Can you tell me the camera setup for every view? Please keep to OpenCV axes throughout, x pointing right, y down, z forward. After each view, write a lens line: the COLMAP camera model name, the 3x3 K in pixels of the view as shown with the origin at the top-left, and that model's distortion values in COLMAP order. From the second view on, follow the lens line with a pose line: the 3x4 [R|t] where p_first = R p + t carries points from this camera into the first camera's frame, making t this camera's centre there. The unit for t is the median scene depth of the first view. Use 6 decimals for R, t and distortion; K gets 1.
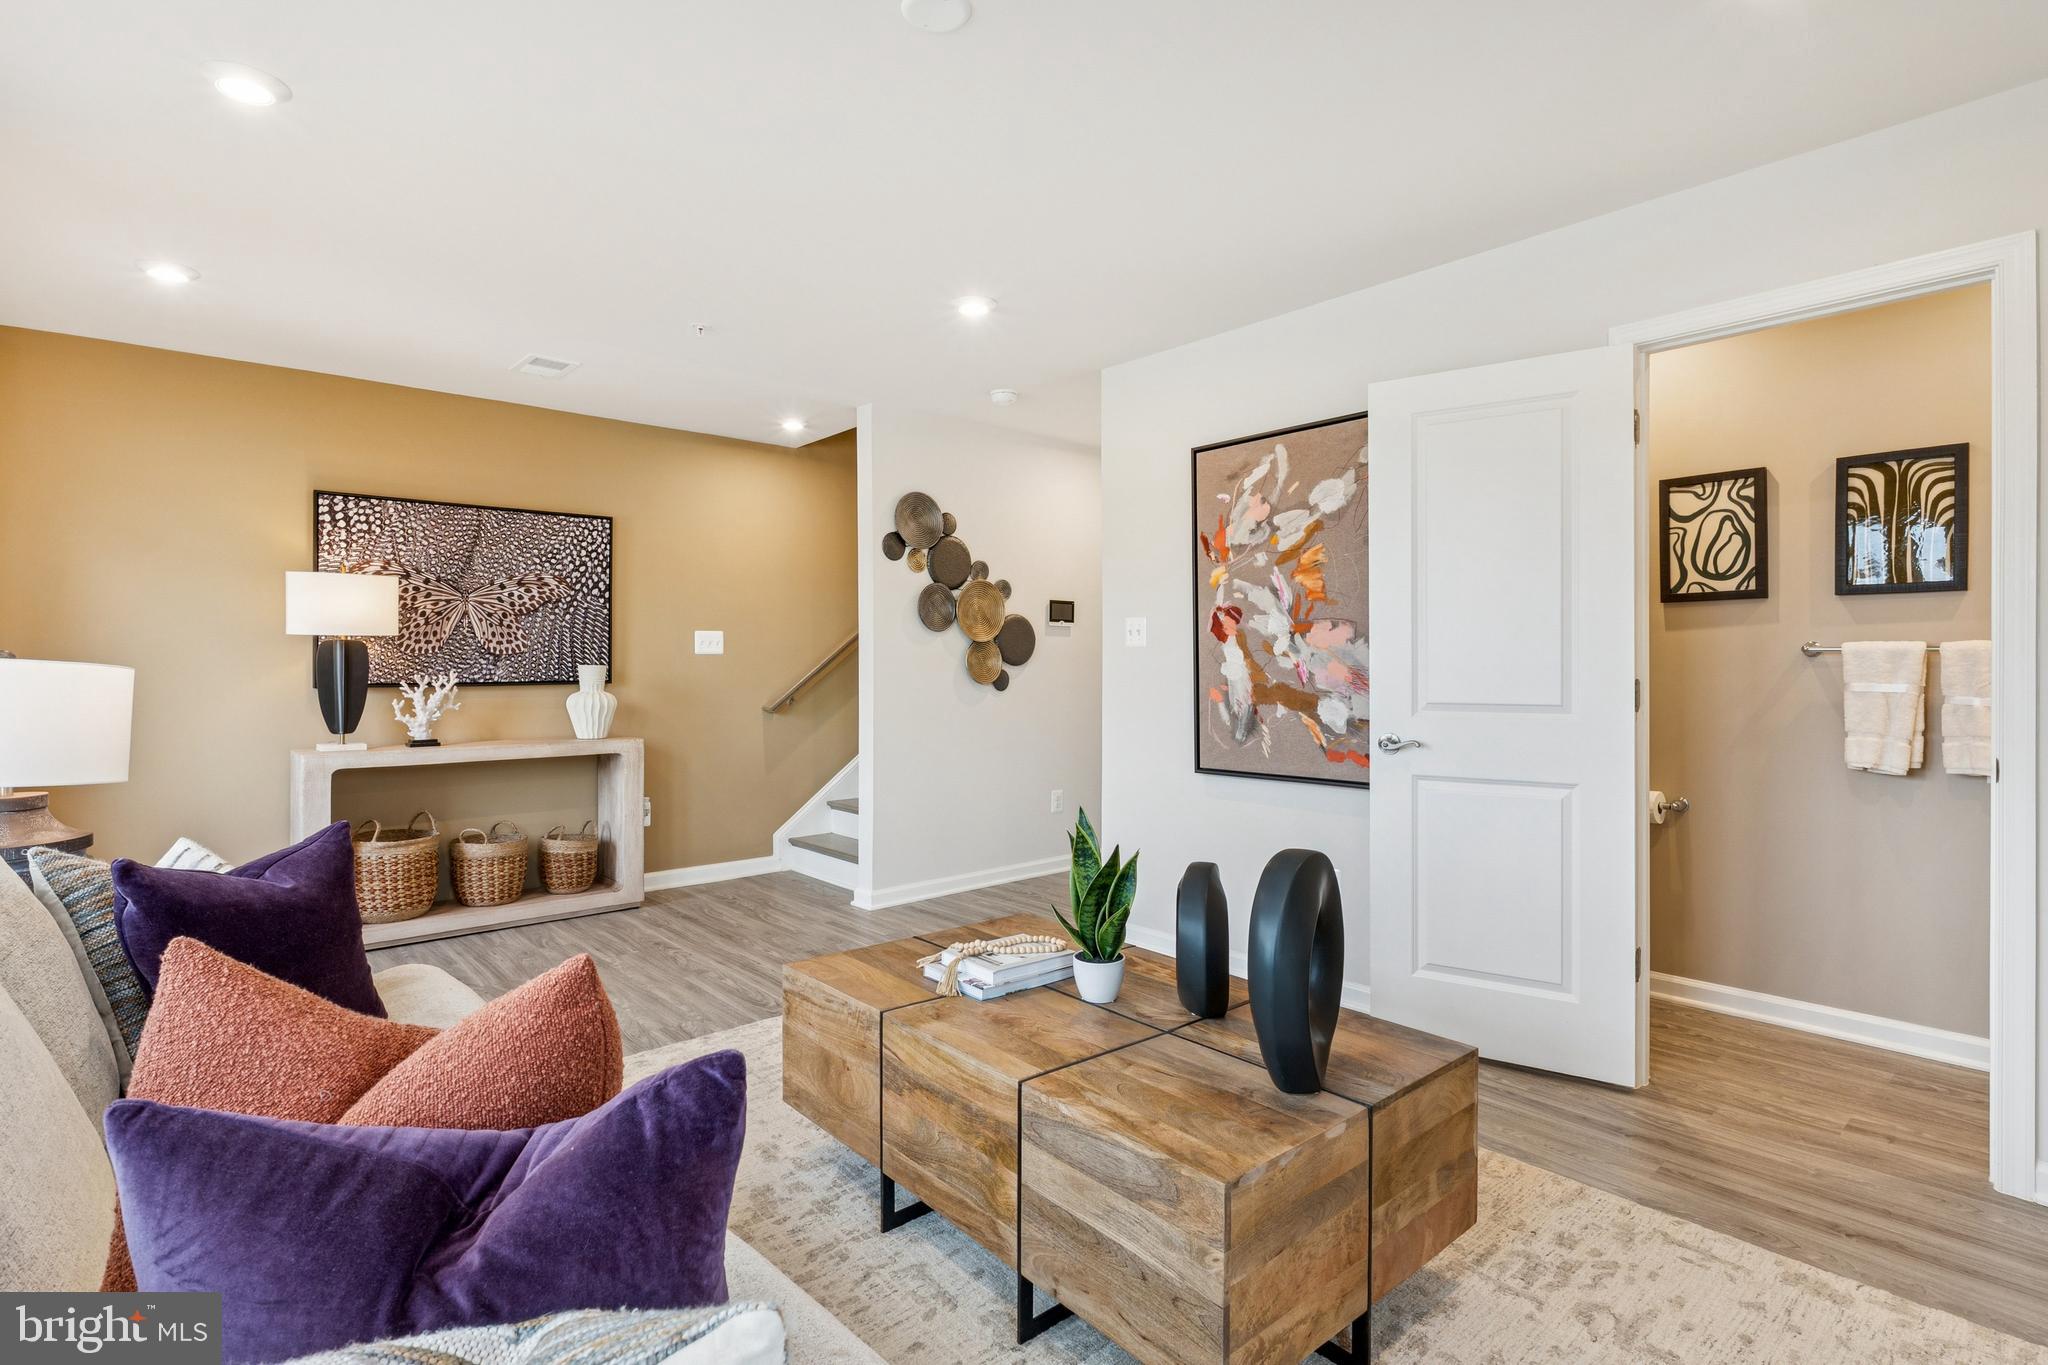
lens RADIAL K [[974.8, 0, 1017.6], [0, 974.8, 657.2], [0, 0, 1]] dist [-0.001148, 0.000017]
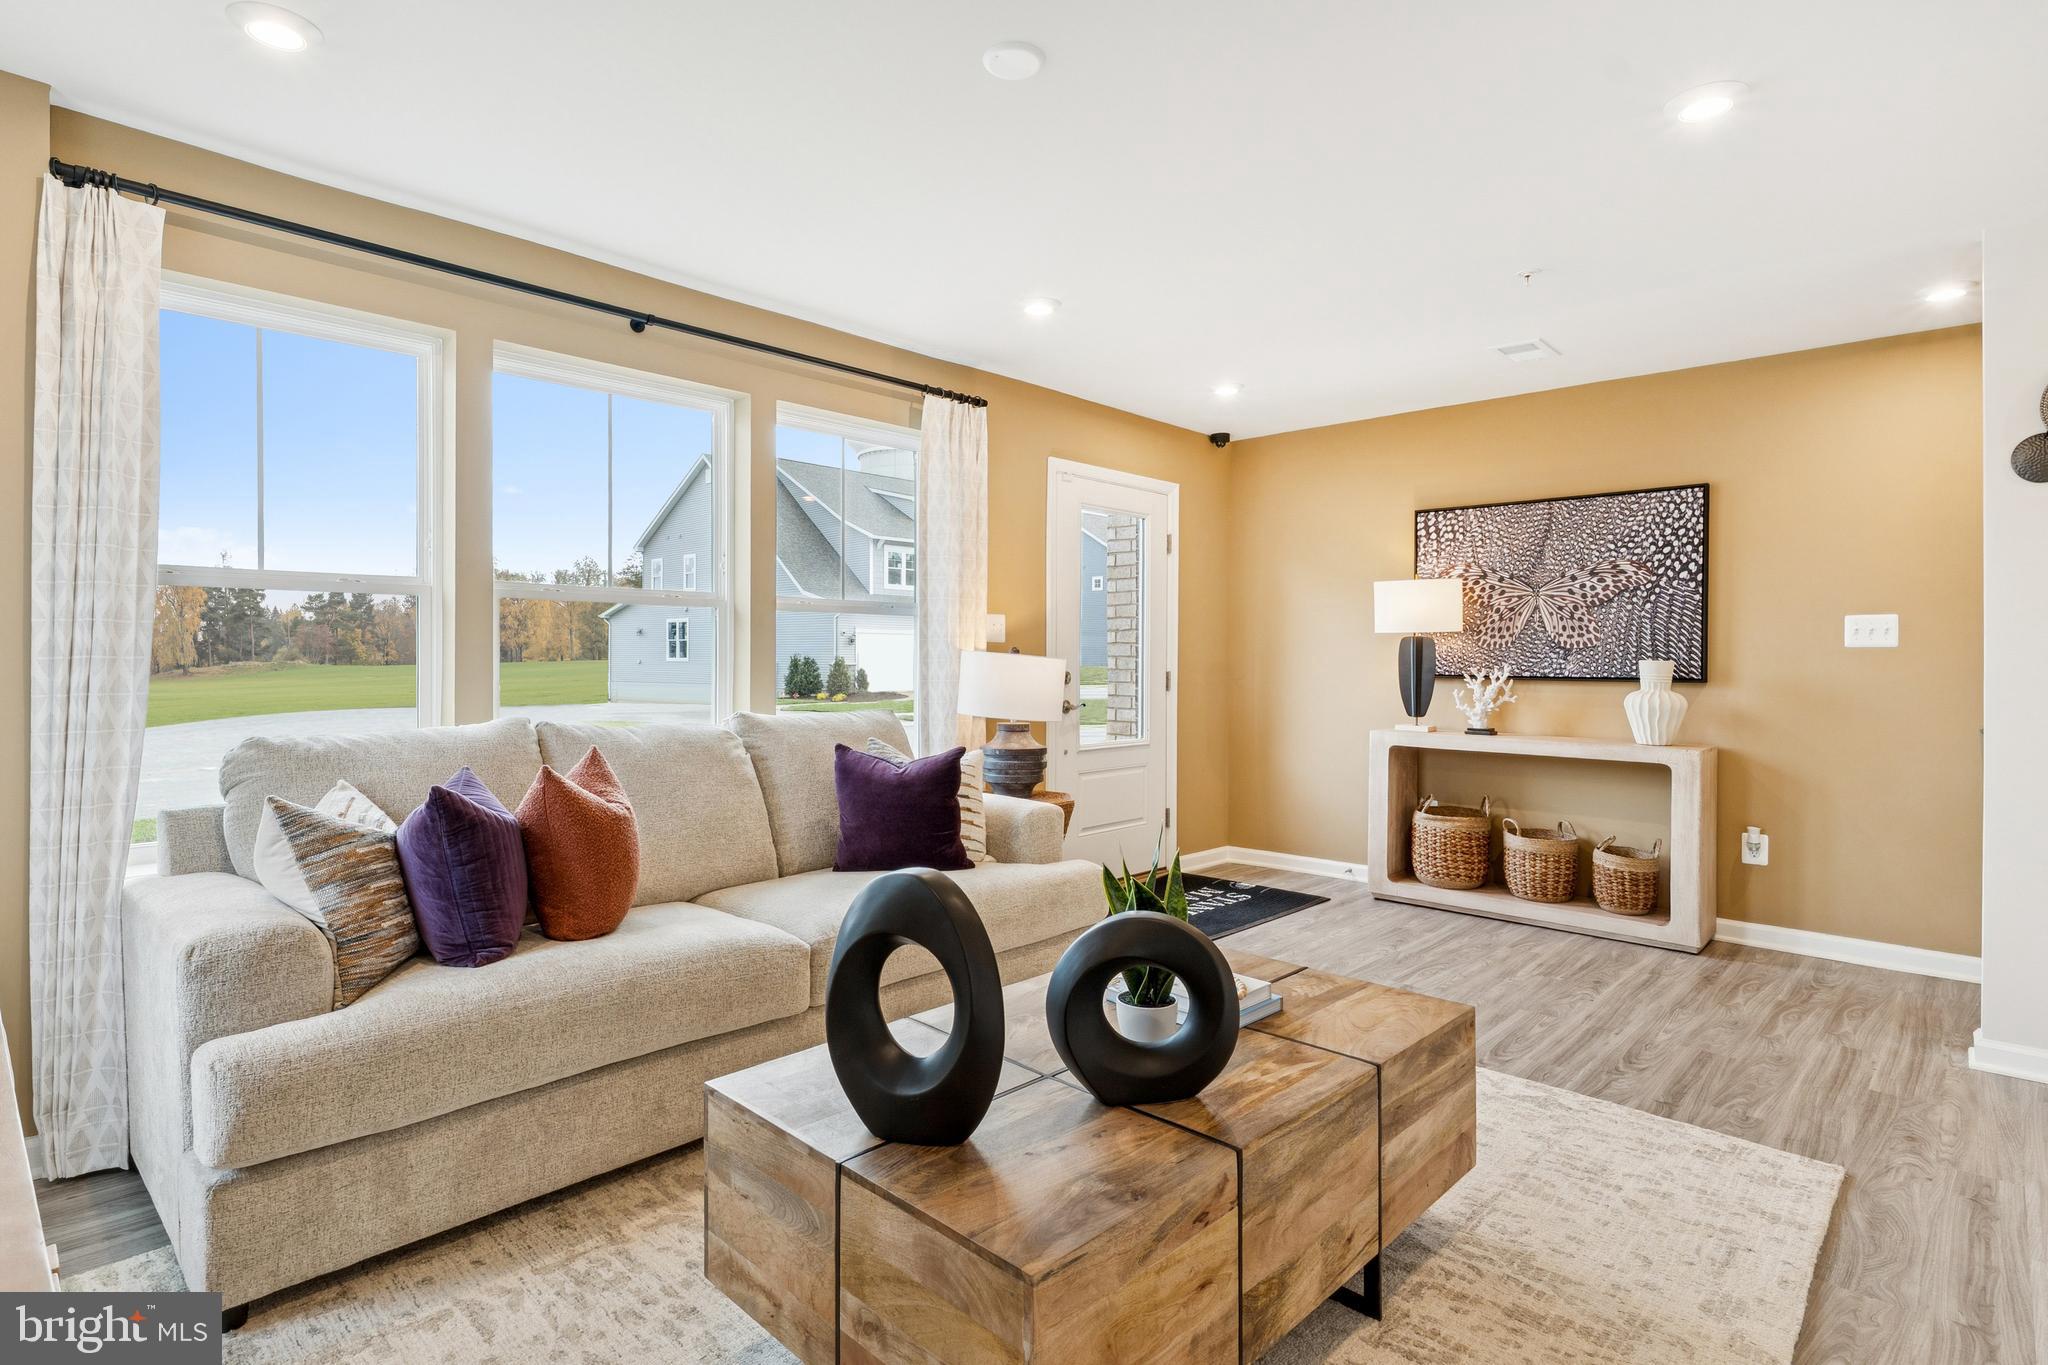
lens RADIAL K [[1022.3, 0, 1024.1], [0, 1022.3, 663.4], [0, 0, 1]] dist [0.003384, -0.000042]
pose [[0.118573, 0.011227, -0.992882, 0.417937], [-0.000669, 0.999937, 0.011227, 0.000975], [0.992945, -0.000667, 0.118573, 0.342719]]
